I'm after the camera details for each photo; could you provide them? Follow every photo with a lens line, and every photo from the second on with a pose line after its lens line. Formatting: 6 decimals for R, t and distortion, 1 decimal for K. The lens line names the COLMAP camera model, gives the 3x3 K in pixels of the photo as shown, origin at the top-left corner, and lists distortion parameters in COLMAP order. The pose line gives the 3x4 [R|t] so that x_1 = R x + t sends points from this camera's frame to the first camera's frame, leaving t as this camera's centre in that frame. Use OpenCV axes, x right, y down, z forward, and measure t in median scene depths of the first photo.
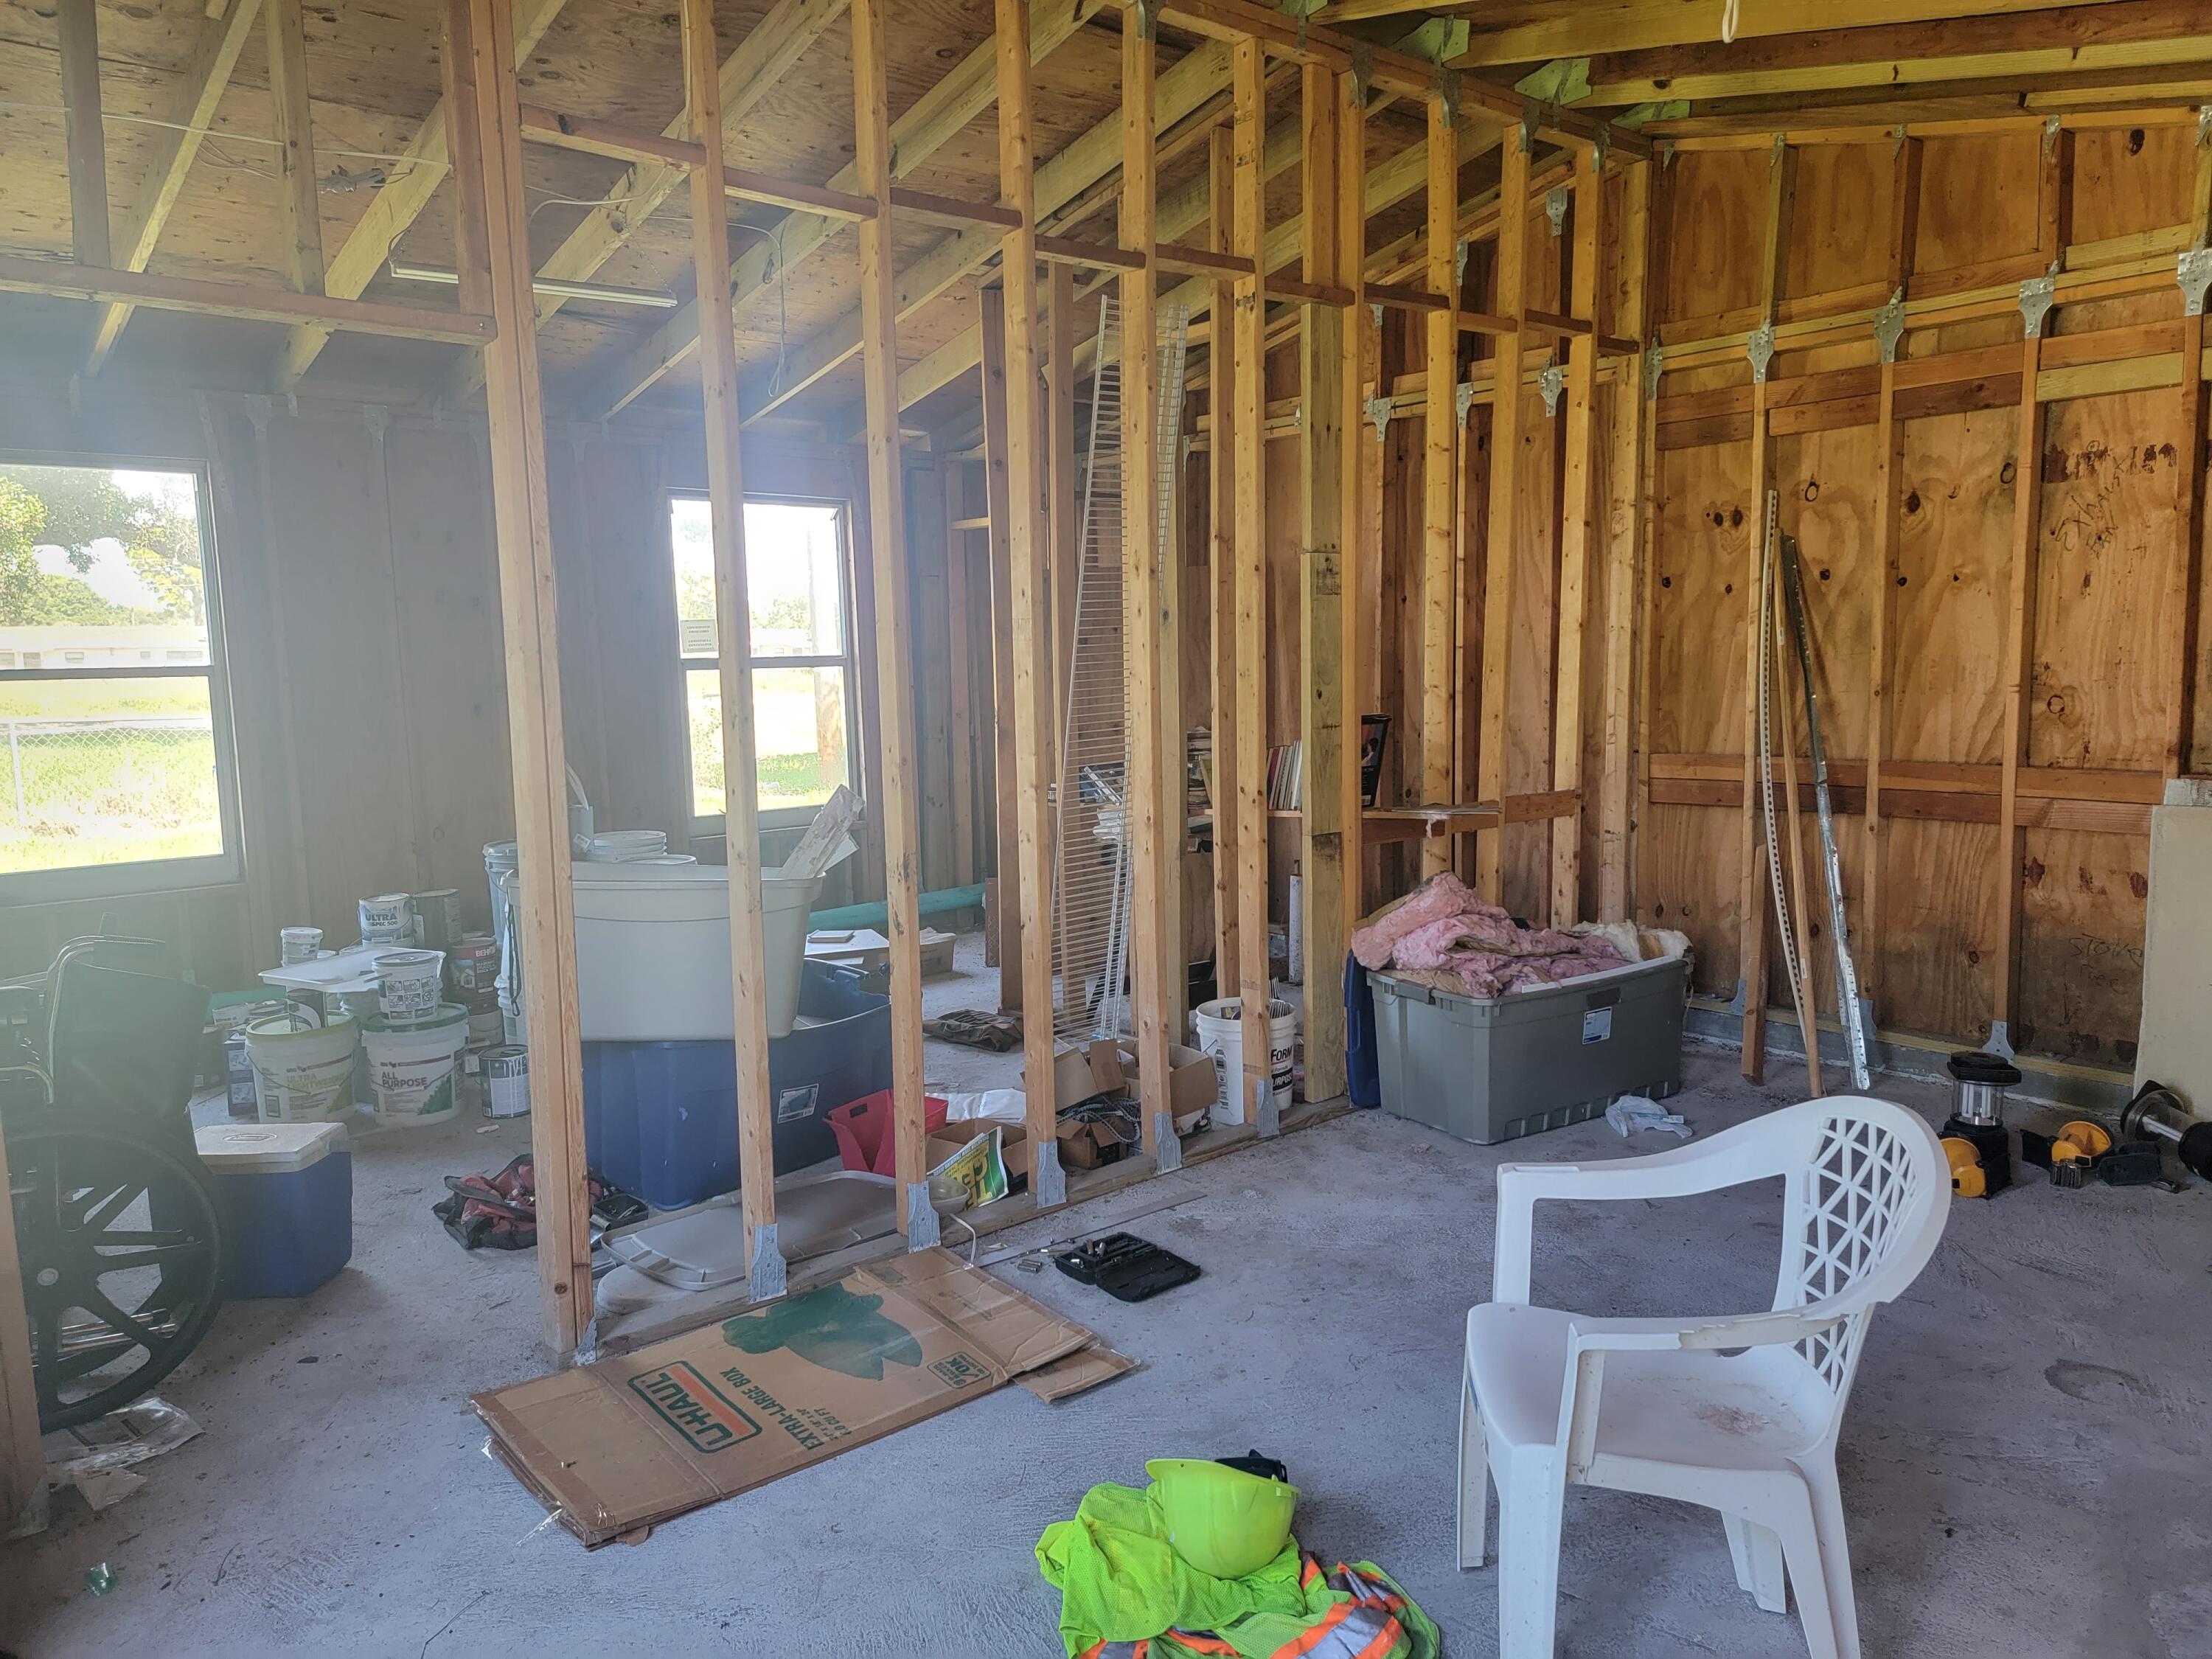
lens RADIAL K [[1530.2, 0, 1117.5], [0, 1530.2, 818.0], [0, 0, 1]] dist [0.089905, -0.071800]
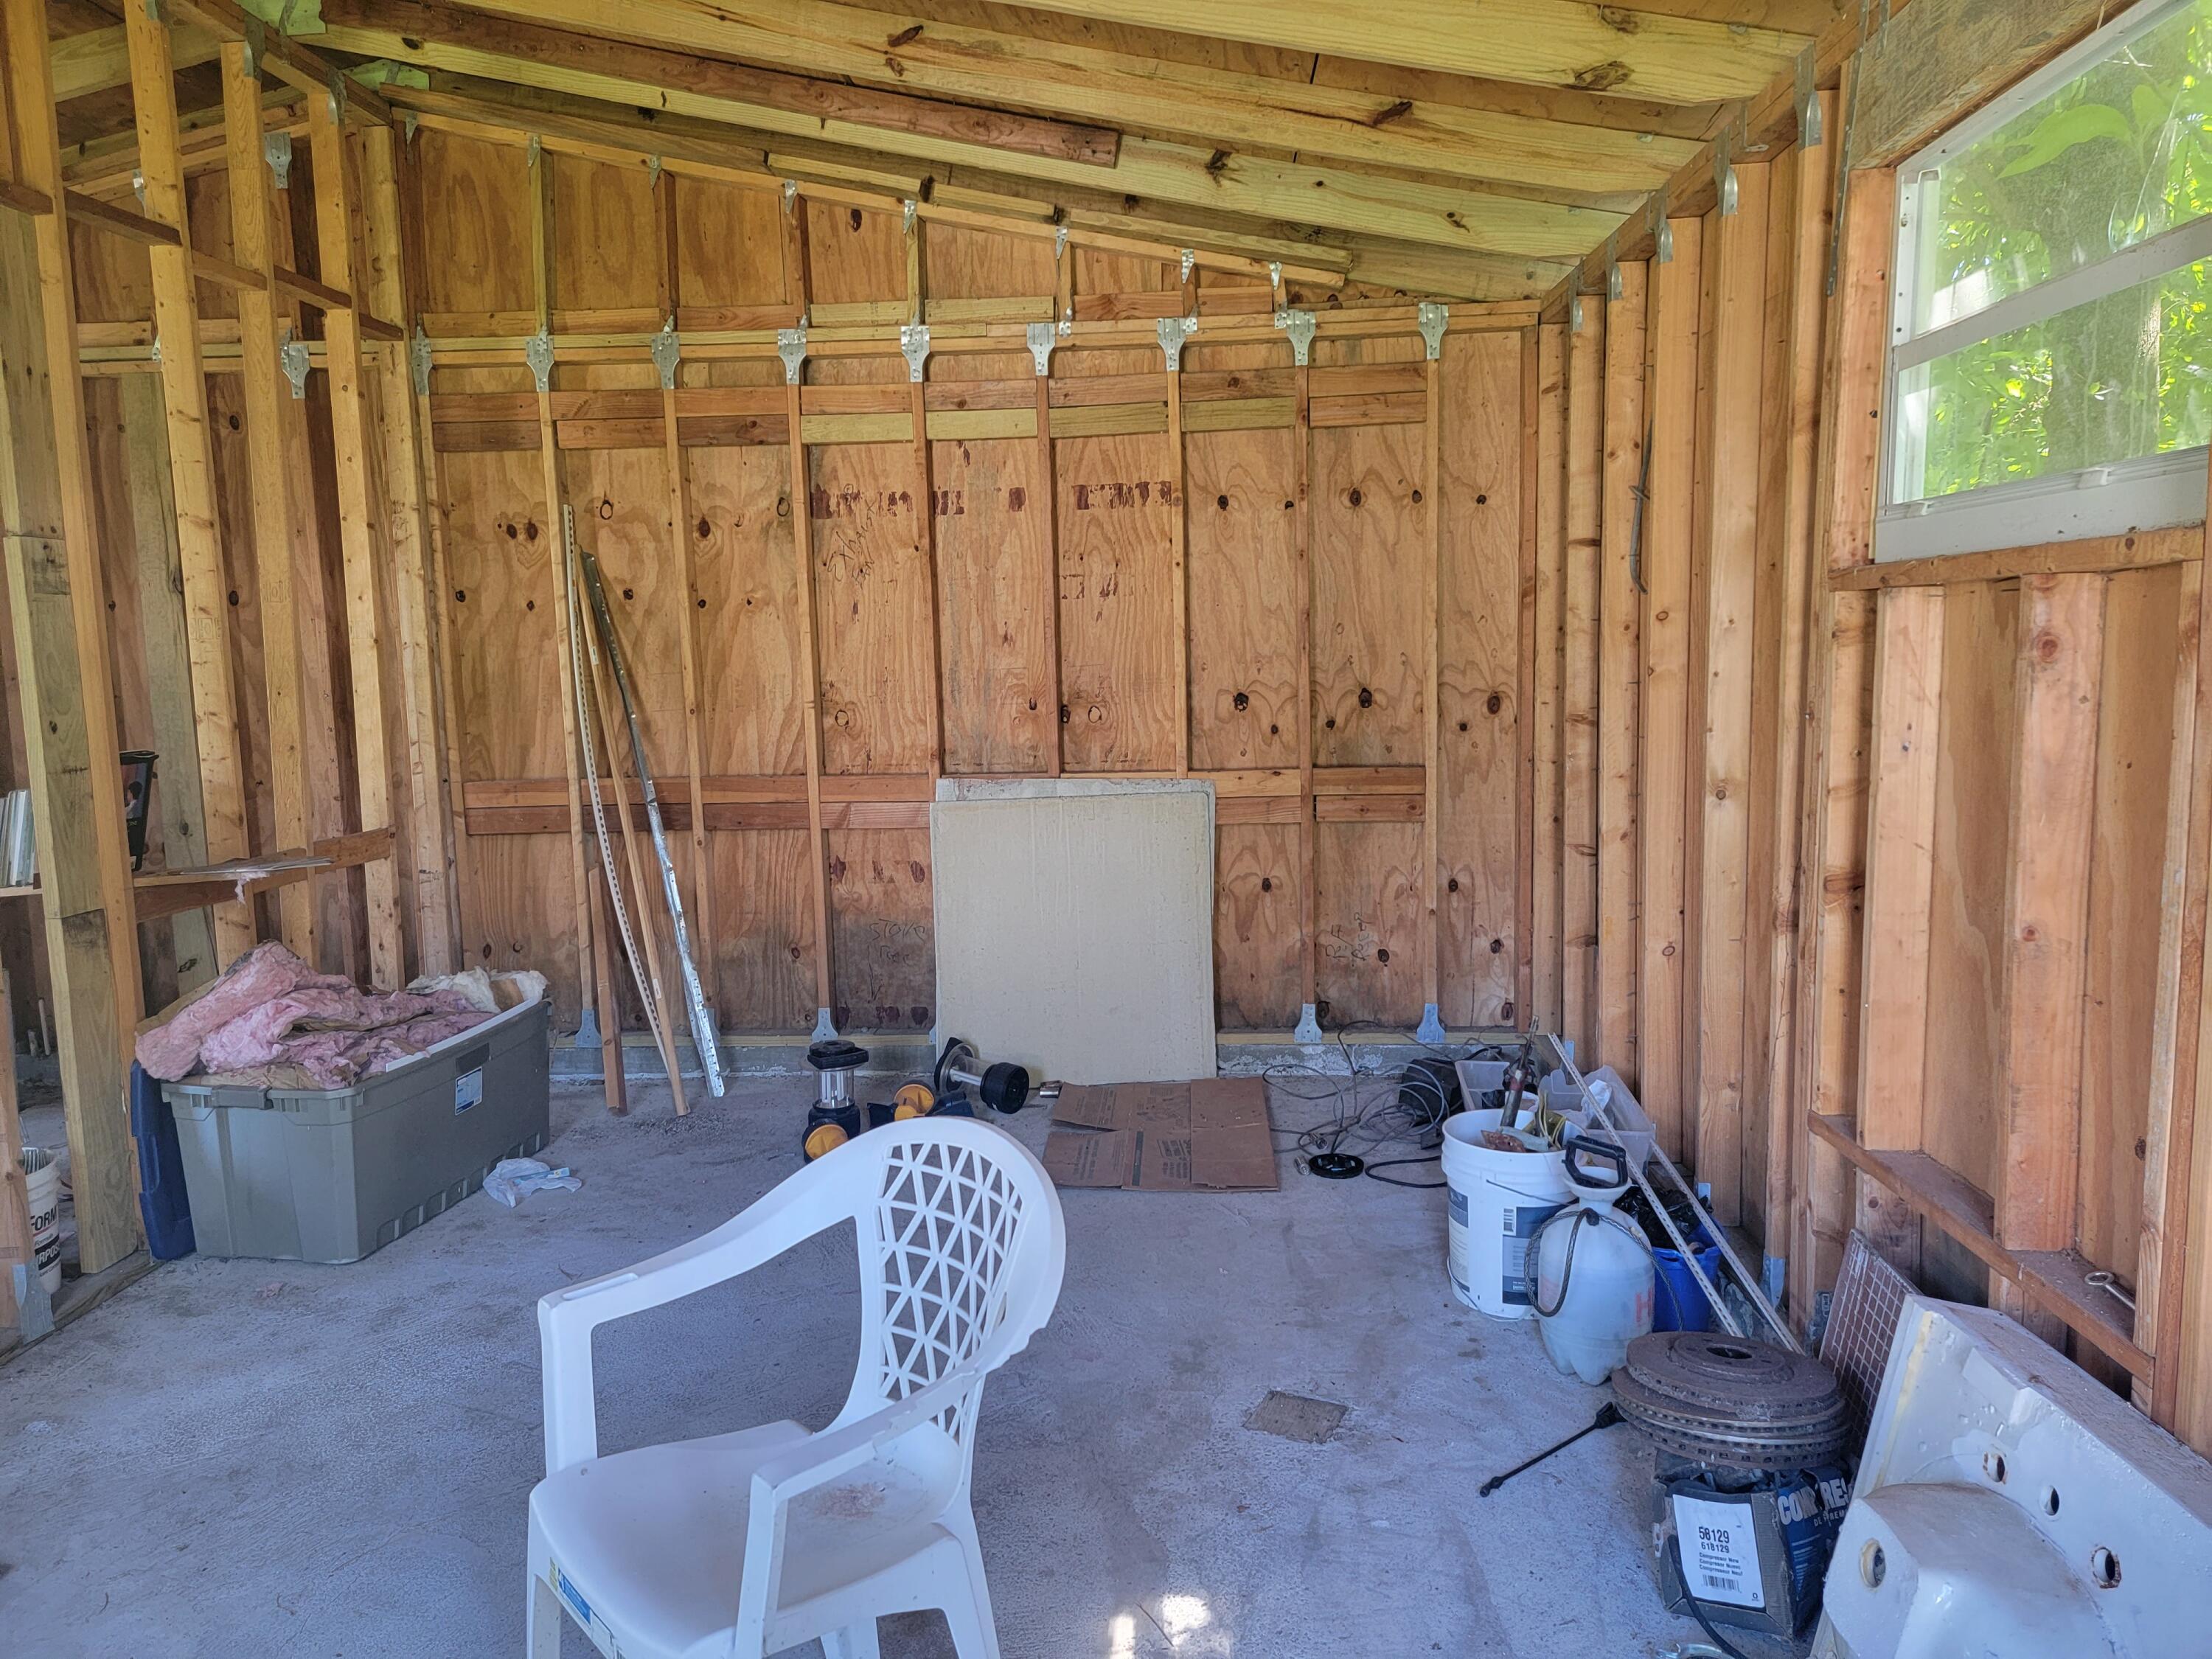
lens RADIAL K [[1530.2, 0, 1124.1], [0, 1530.2, 828.3], [0, 0, 1]] dist [0.089905, -0.071800]
pose [[0.700617, -0.080898, 0.708936, -0.043198], [0.086258, 0.995868, 0.028394, -0.008072], [-0.708304, 0.041258, 0.704701, 0.088539]]
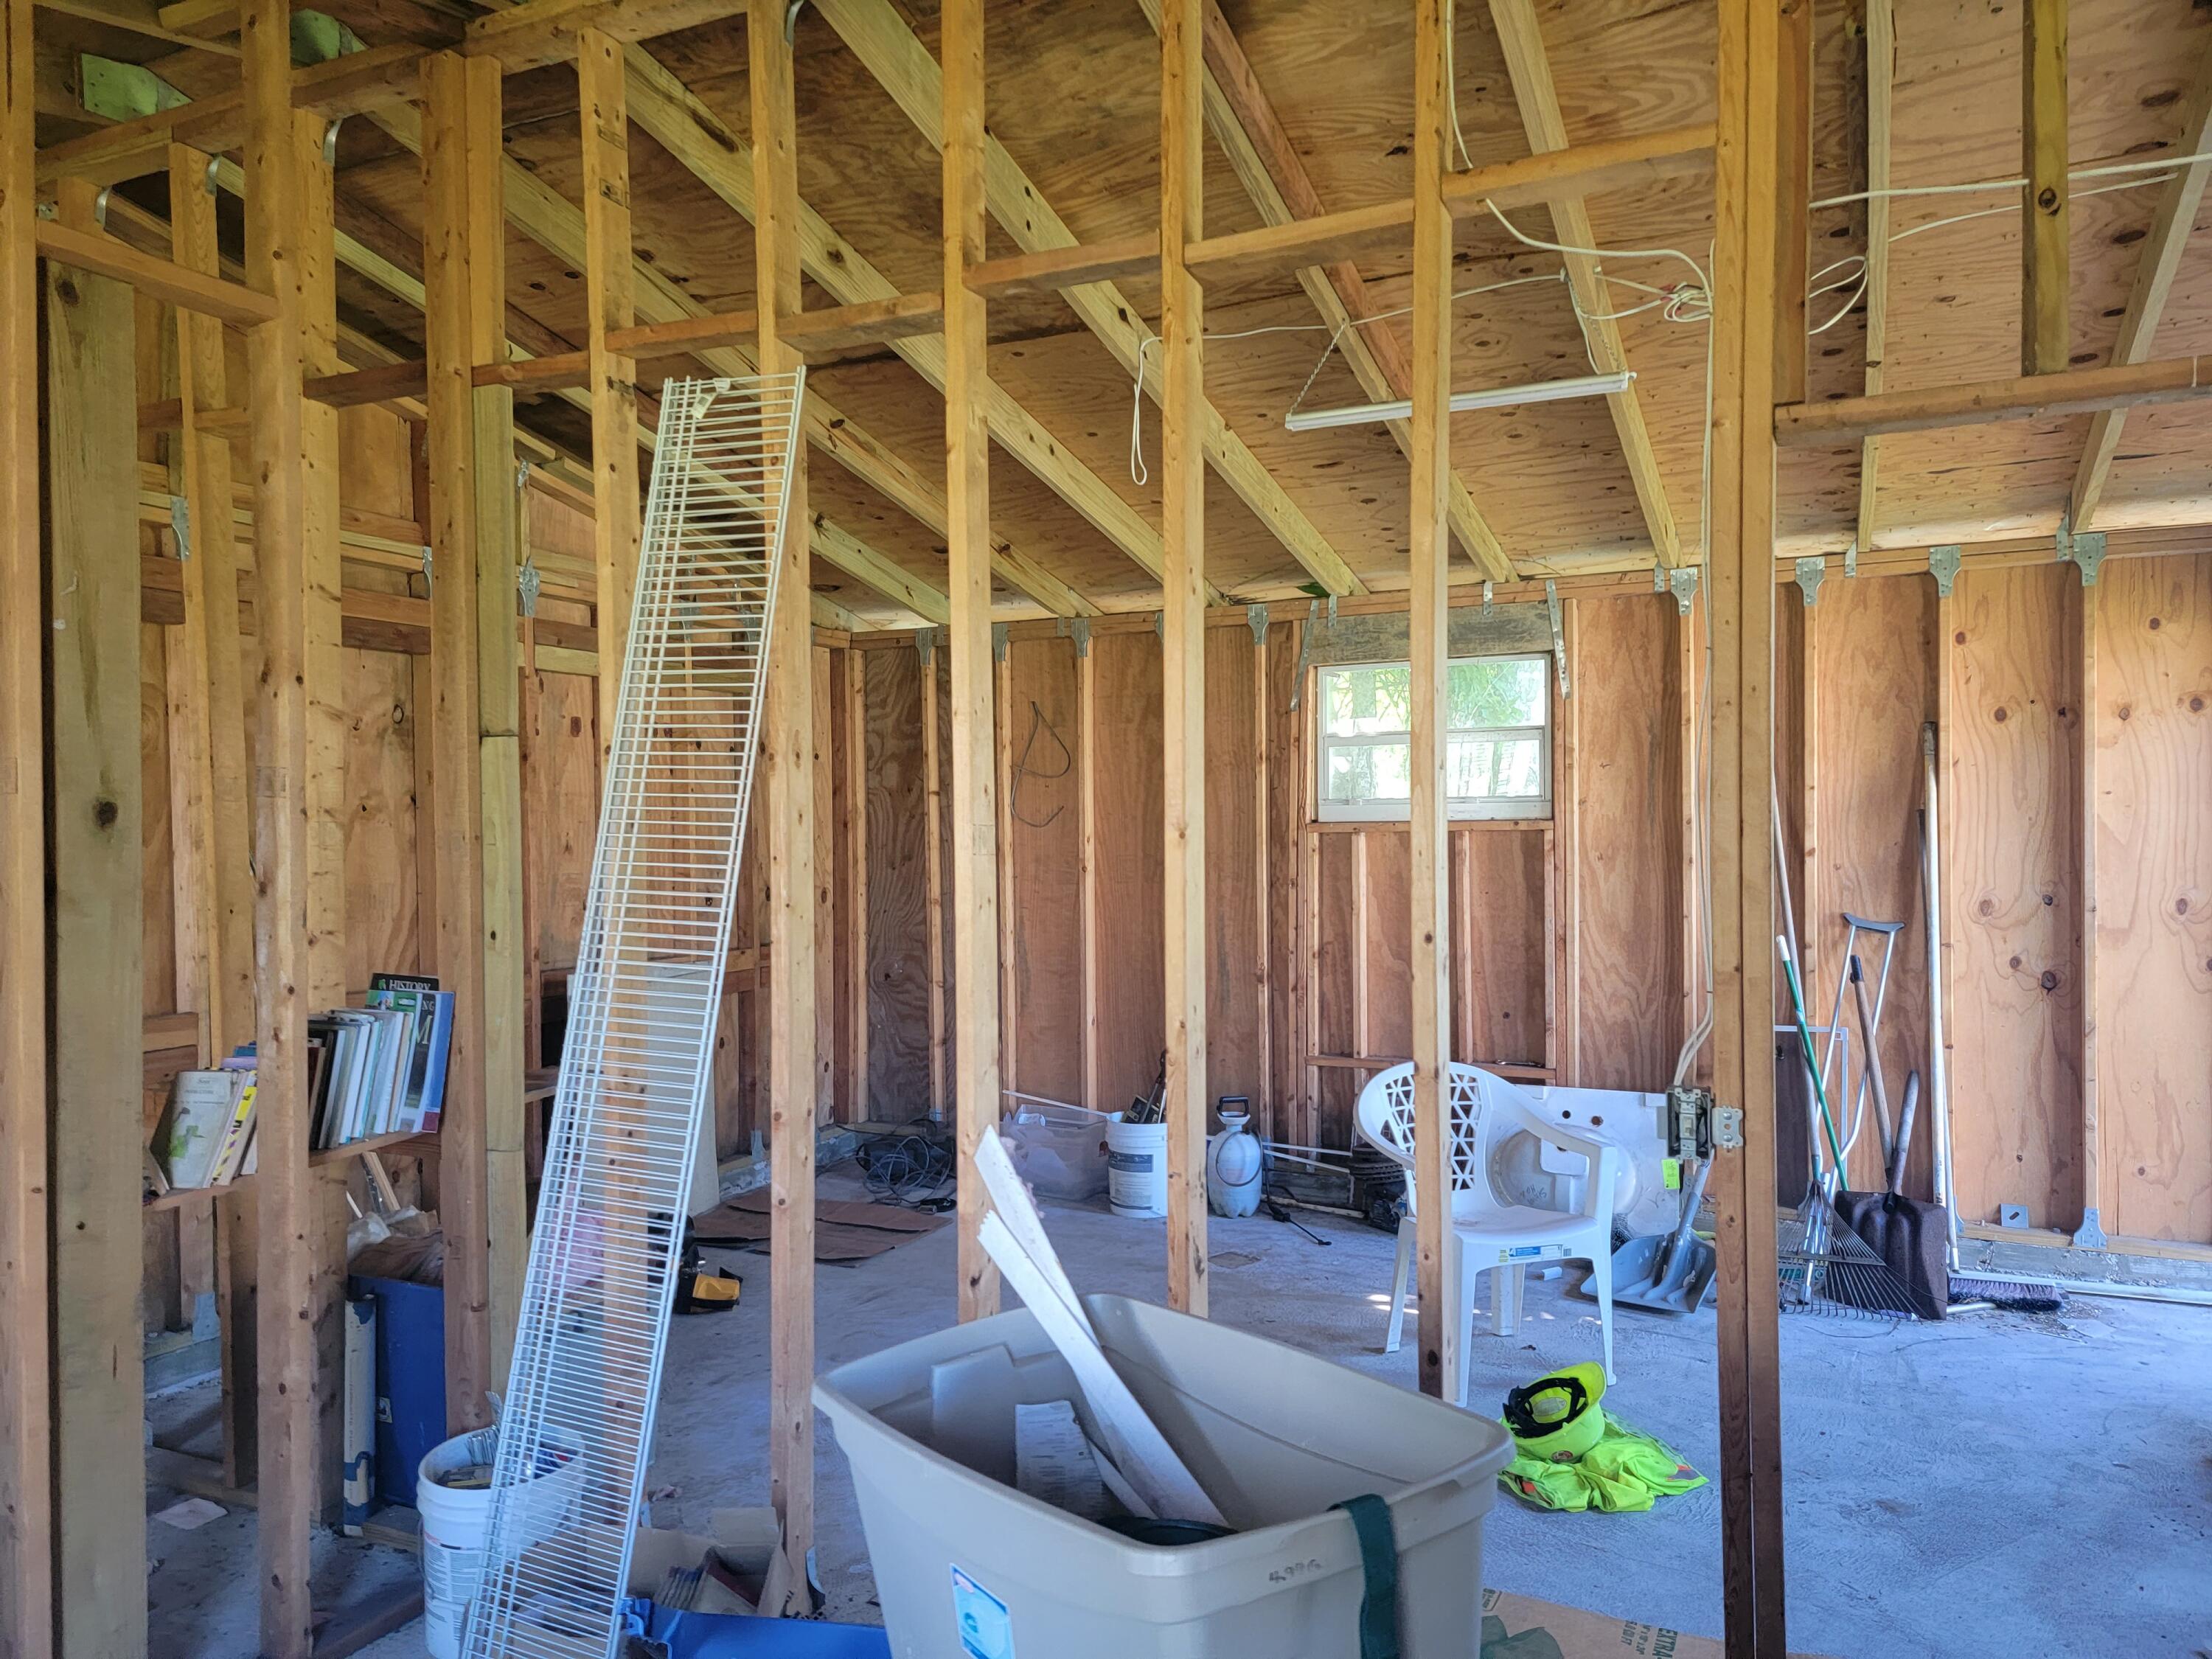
lens RADIAL K [[1530.2, 0, 1102.3], [0, 1530.2, 824.0], [0, 0, 1]] dist [0.089905, -0.071800]
pose [[-0.416739, 0.027175, 0.908620, -0.588635], [0.118273, 0.992677, 0.024556, -0.115065], [-0.901299, 0.117698, -0.416902, 1.015434]]
